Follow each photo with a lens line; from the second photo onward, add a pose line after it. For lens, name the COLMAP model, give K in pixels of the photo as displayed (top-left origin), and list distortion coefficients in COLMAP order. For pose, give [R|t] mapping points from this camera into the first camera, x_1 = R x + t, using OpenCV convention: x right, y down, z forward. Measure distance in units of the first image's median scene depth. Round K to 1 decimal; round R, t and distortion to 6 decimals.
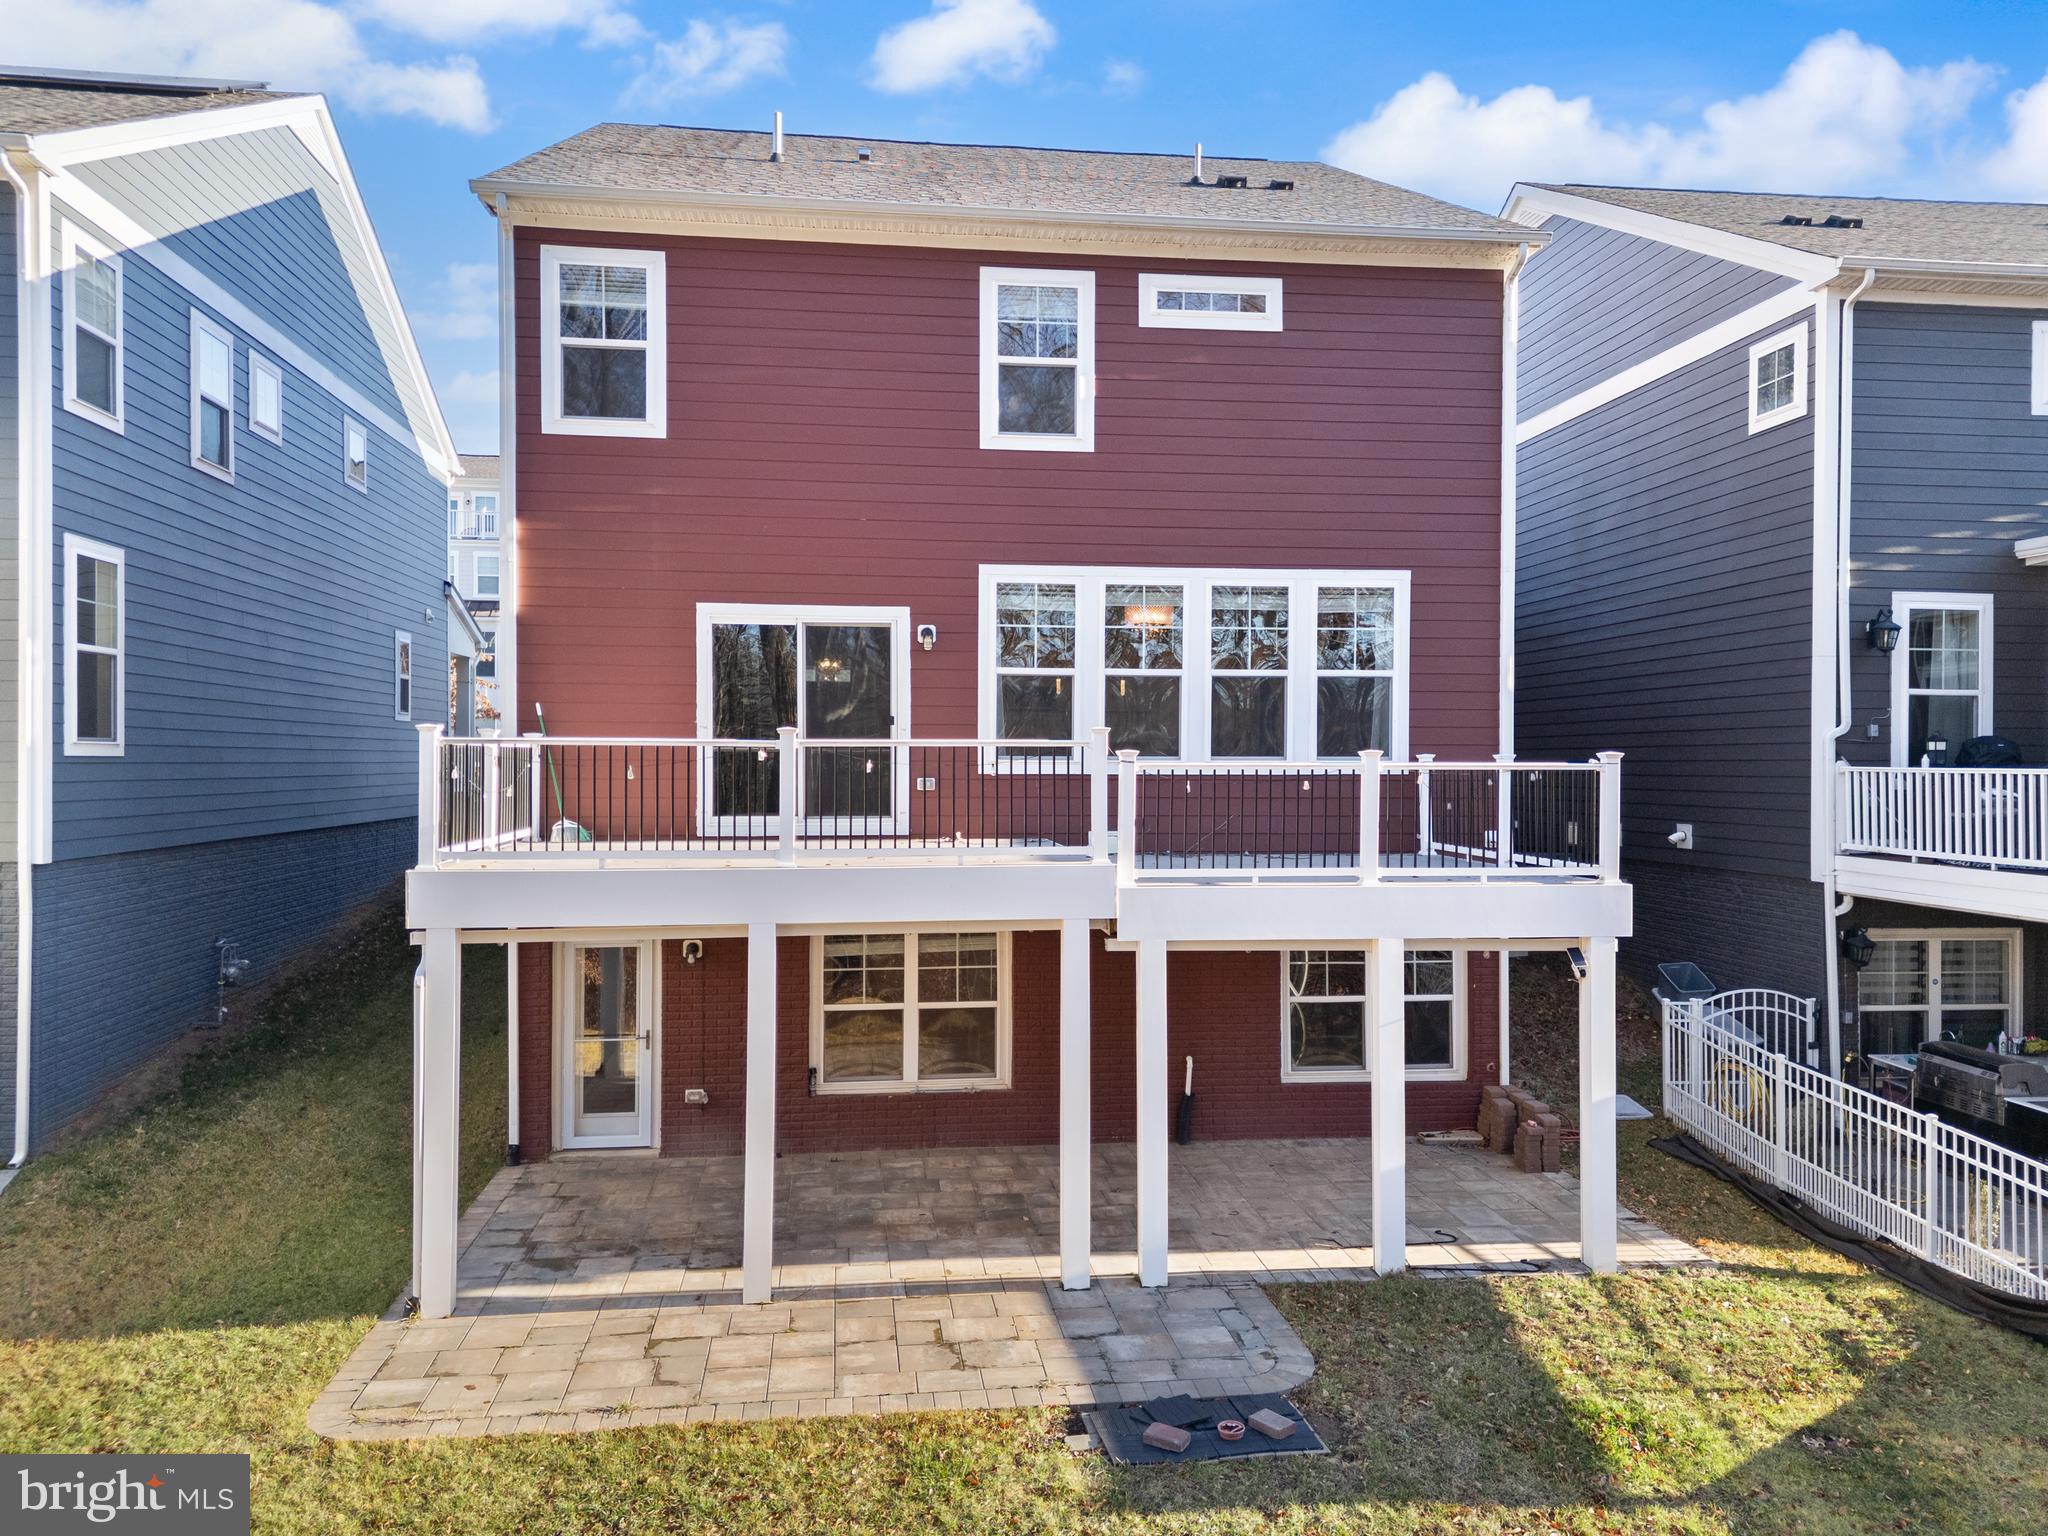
lens RADIAL K [[1431.5, 0, 1024.0], [0, 1431.5, 768.0], [0, 0, 1]] dist [0.069011, -0.051664]
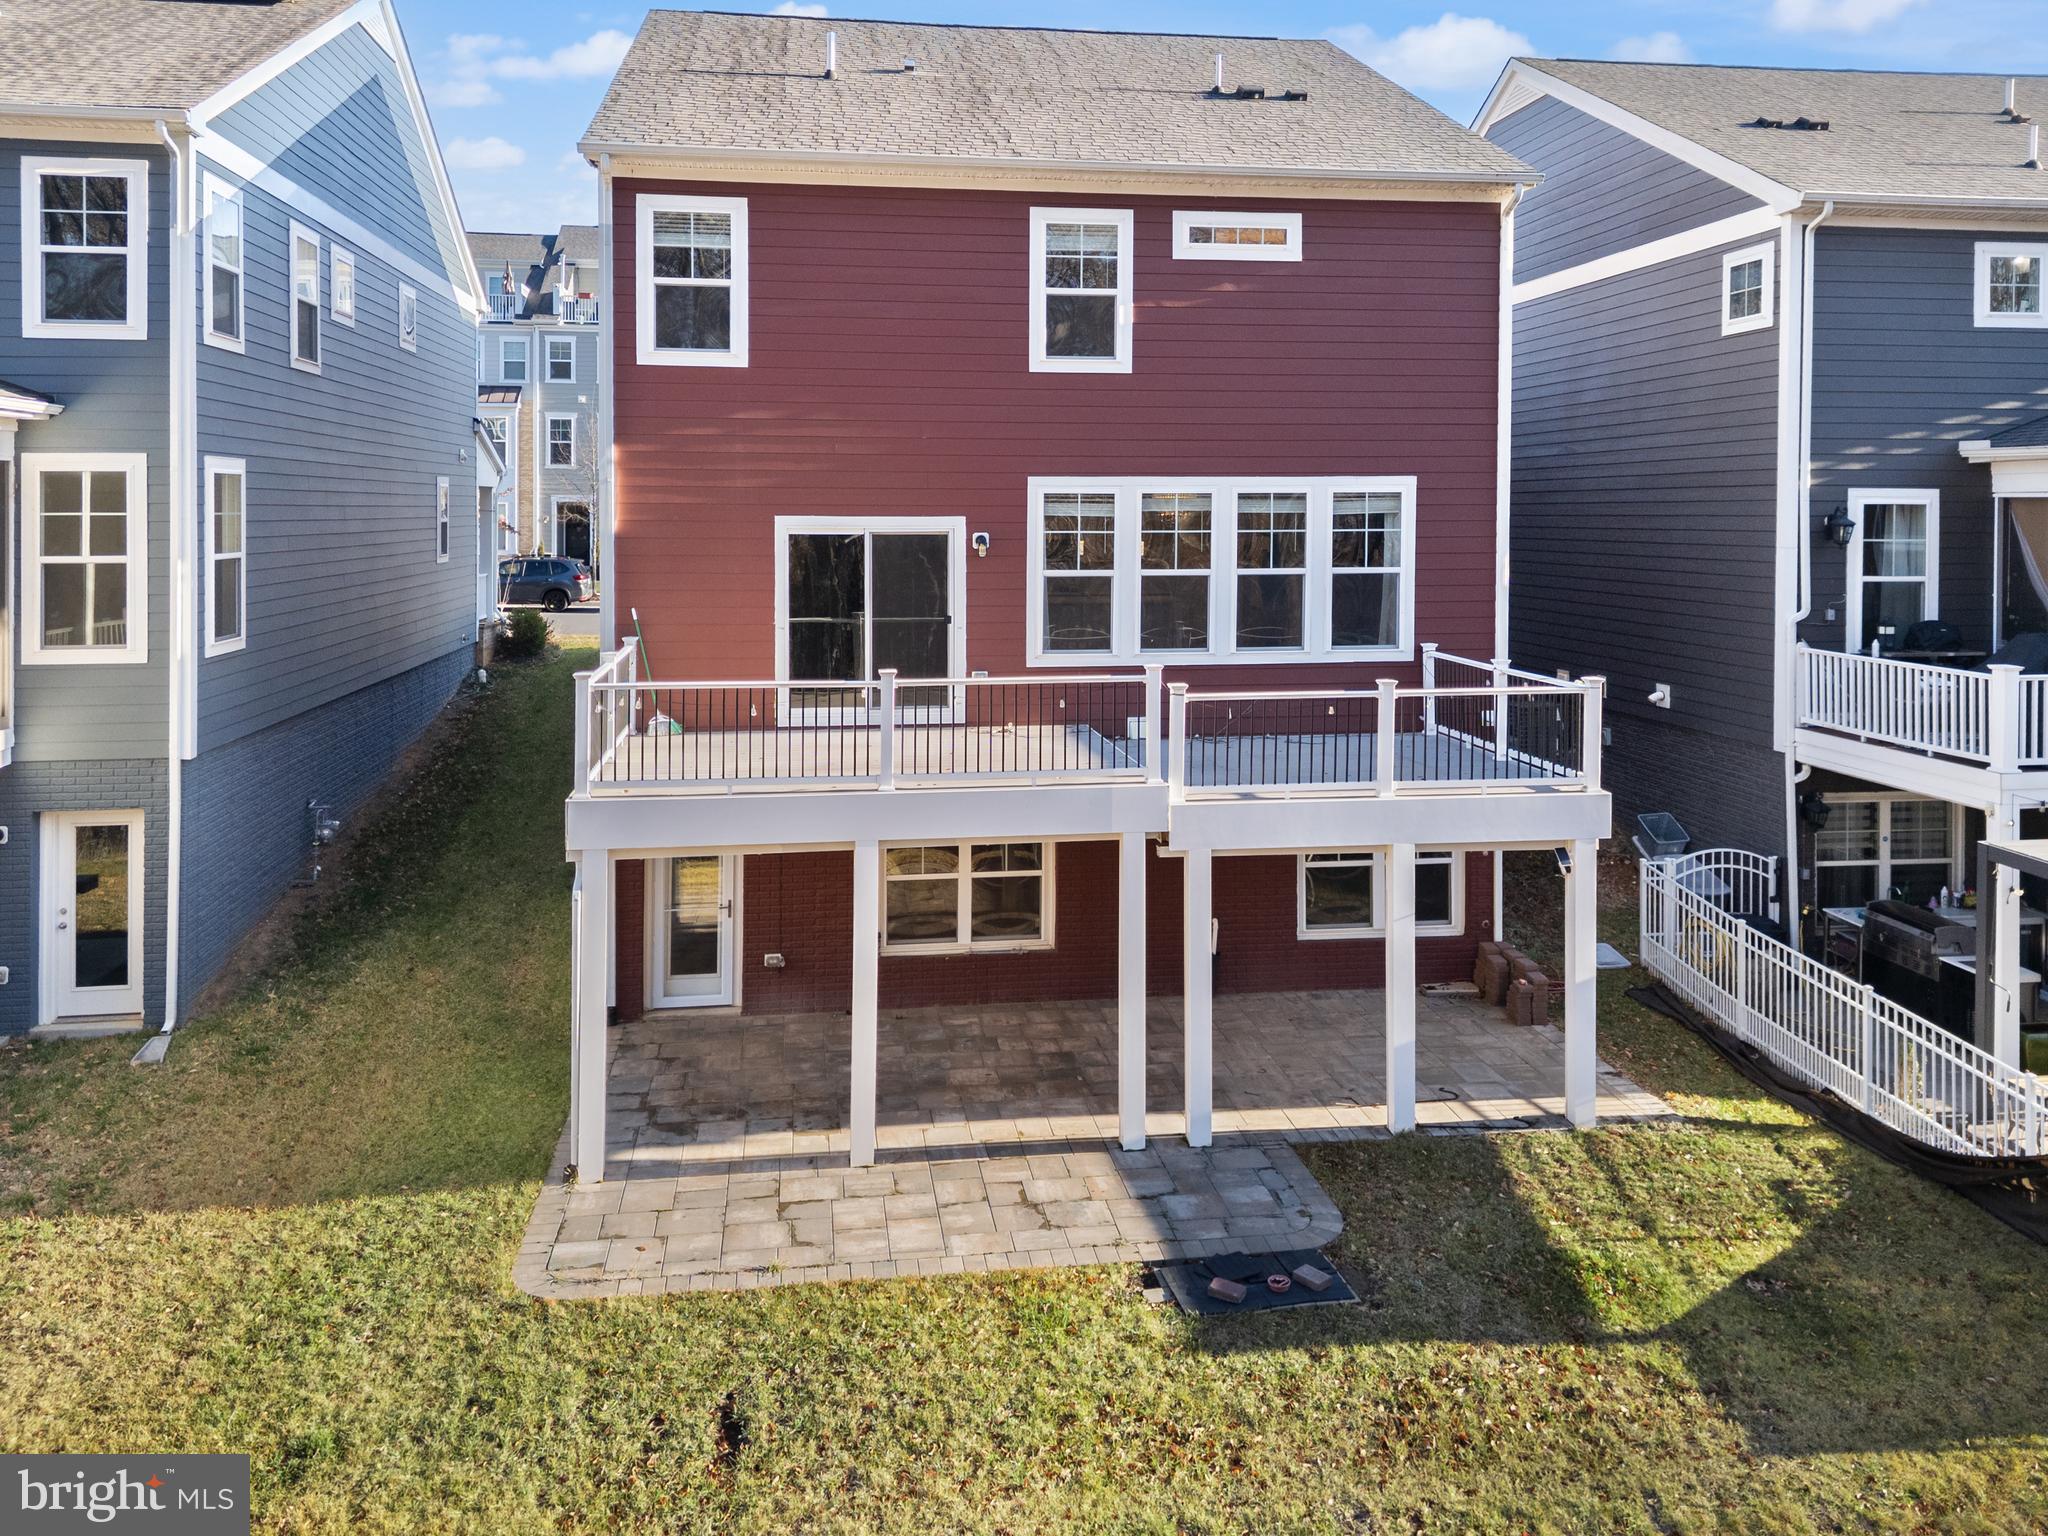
lens RADIAL K [[1508.3, 0, 1025.5], [0, 1508.3, 533.1], [0, 0, 1]] dist [0.046661, -0.008924]
pose [[0.999722, 0.002153, 0.023485, -0.069340], [-0.002469, 0.999907, 0.013434, -0.129841], [-0.023453, -0.013488, 0.999634, -0.182240]]
